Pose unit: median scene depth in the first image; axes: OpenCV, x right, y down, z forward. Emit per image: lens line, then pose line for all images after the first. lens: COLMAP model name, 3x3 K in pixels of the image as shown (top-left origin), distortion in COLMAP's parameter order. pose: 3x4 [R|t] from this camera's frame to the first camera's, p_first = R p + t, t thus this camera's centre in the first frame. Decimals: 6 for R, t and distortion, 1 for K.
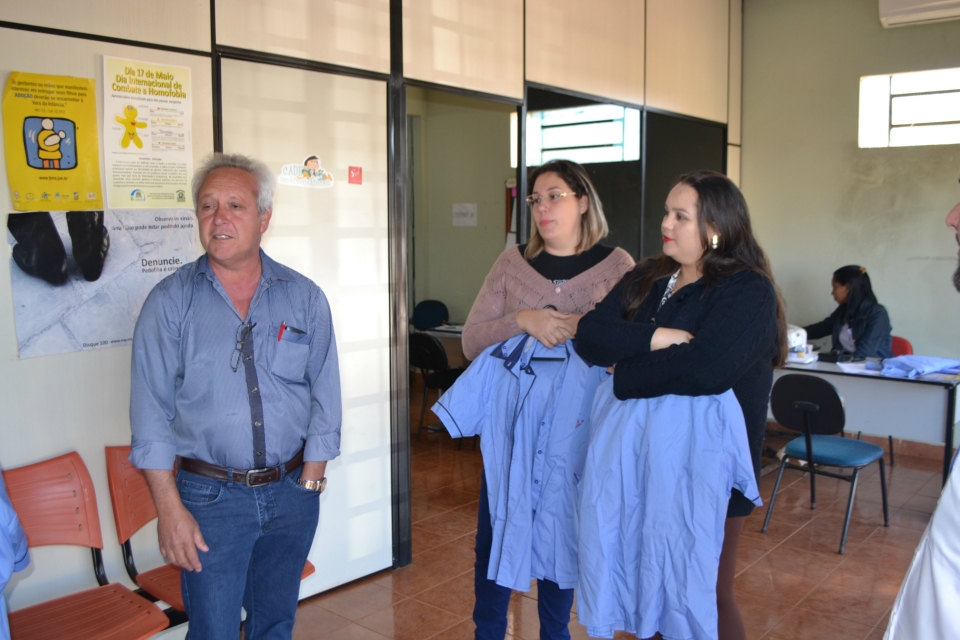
lens RADIAL K [[901.5, 0, 467.3], [0, 901.5, 323.4], [0, 0, 1]] dist [-0.081041, 0.022199]
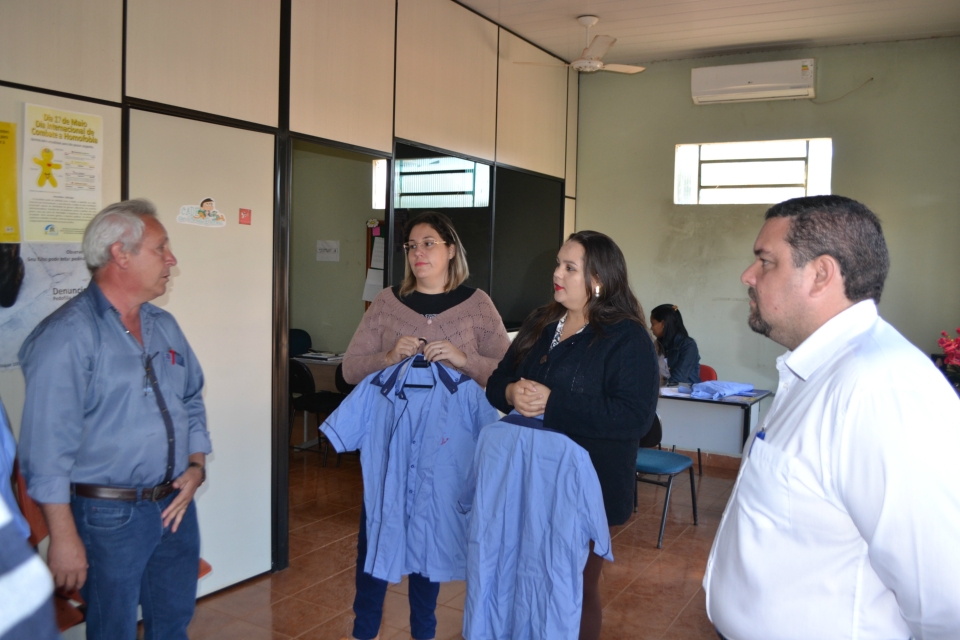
lens RADIAL K [[853.5, 0, 484.7], [0, 853.5, 317.3], [0, 0, 1]] dist [-0.075520, 0.000800]
pose [[0.980894, 0.016534, 0.193837, -0.042502], [-0.008508, 0.999074, -0.042166, 0.002516], [-0.194355, 0.039711, 0.980127, -0.106486]]
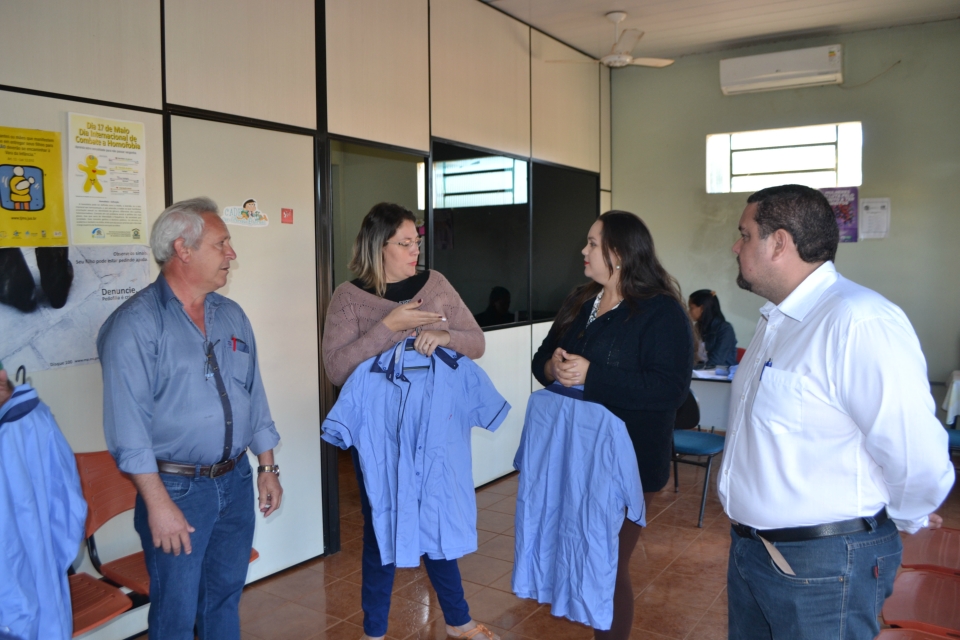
lens RADIAL K [[792.2, 0, 476.8], [0, 792.2, 321.8], [0, 0, 1]] dist [-0.086446, 0.011593]
pose [[0.992311, -0.014650, 0.122902, -0.010108], [0.018472, 0.999379, -0.030020, 0.008922], [-0.122385, 0.032060, 0.991965, -0.046309]]
